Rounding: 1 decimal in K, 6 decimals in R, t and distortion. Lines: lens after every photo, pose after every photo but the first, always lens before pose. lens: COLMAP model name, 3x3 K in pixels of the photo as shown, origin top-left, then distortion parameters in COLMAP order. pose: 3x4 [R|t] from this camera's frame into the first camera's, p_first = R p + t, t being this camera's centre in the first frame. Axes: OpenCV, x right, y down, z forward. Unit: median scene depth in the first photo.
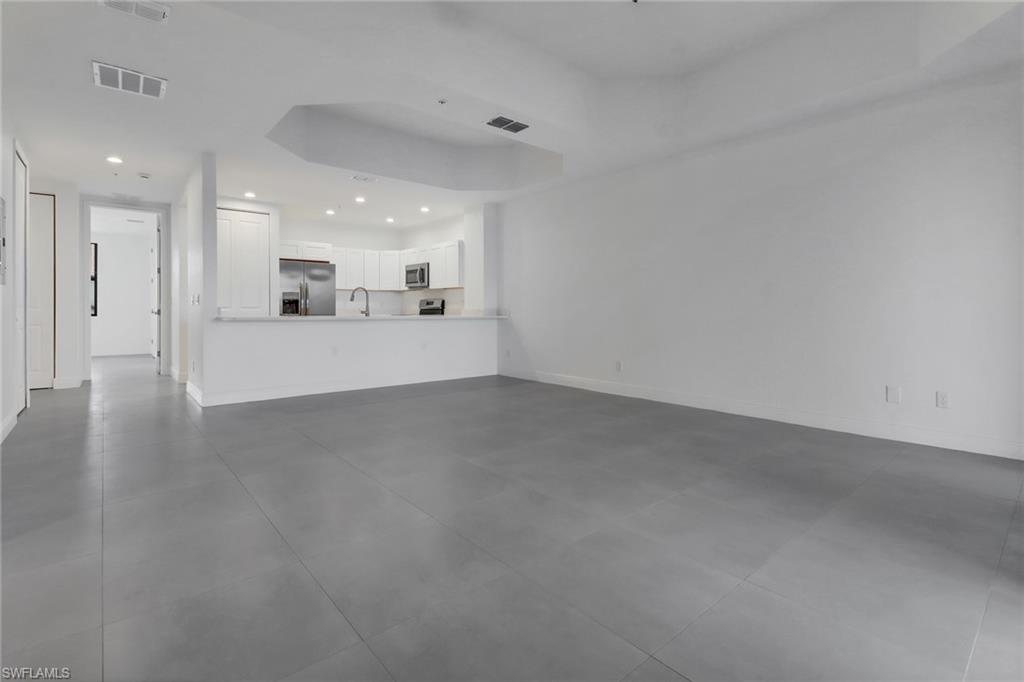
lens RADIAL K [[488.0, 0, 514.4], [0, 488.0, 317.3], [0, 0, 1]] dist [0.028194, -0.000925]
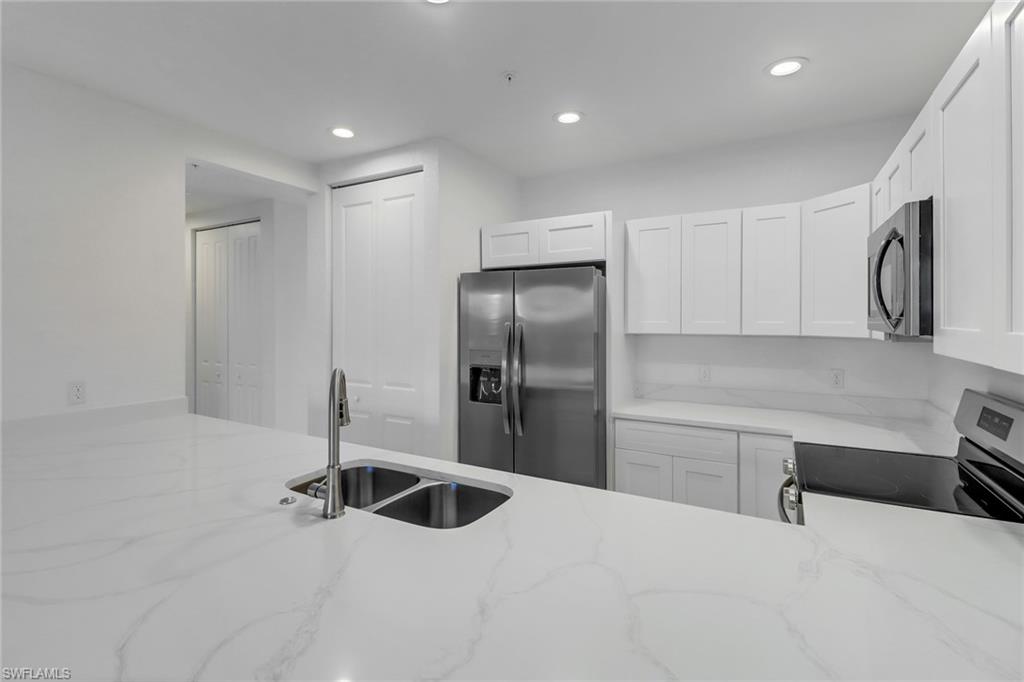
lens RADIAL K [[488.0, 0, 514.4], [0, 488.0, 317.3], [0, 0, 1]] dist [0.028194, -0.000925]
pose [[0.369235, -0.004695, -0.929324, -0.070642], [-0.006266, 0.999952, -0.007541, -0.071317], [0.929315, 0.008608, 0.369188, 0.833538]]
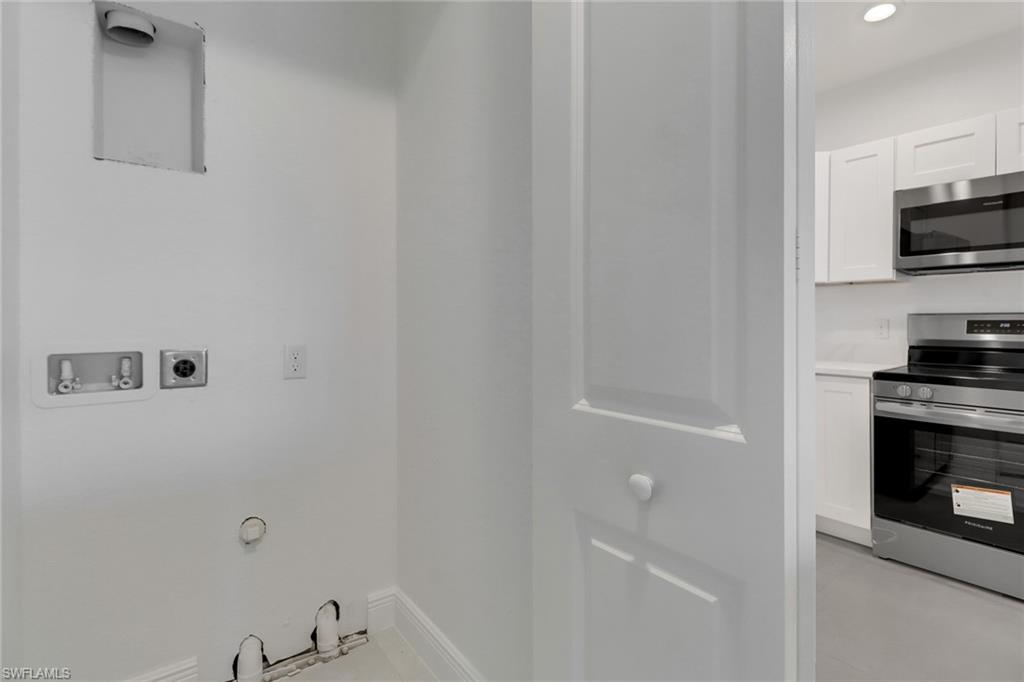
lens RADIAL K [[488.0, 0, 514.4], [0, 488.0, 317.3], [0, 0, 1]] dist [0.028194, -0.000925]
pose [[0.998692, -0.000437, -0.051122, -0.472821], [0.000354, 0.999999, -0.001631, -0.036611], [0.051123, 0.001611, 0.998691, 0.777938]]
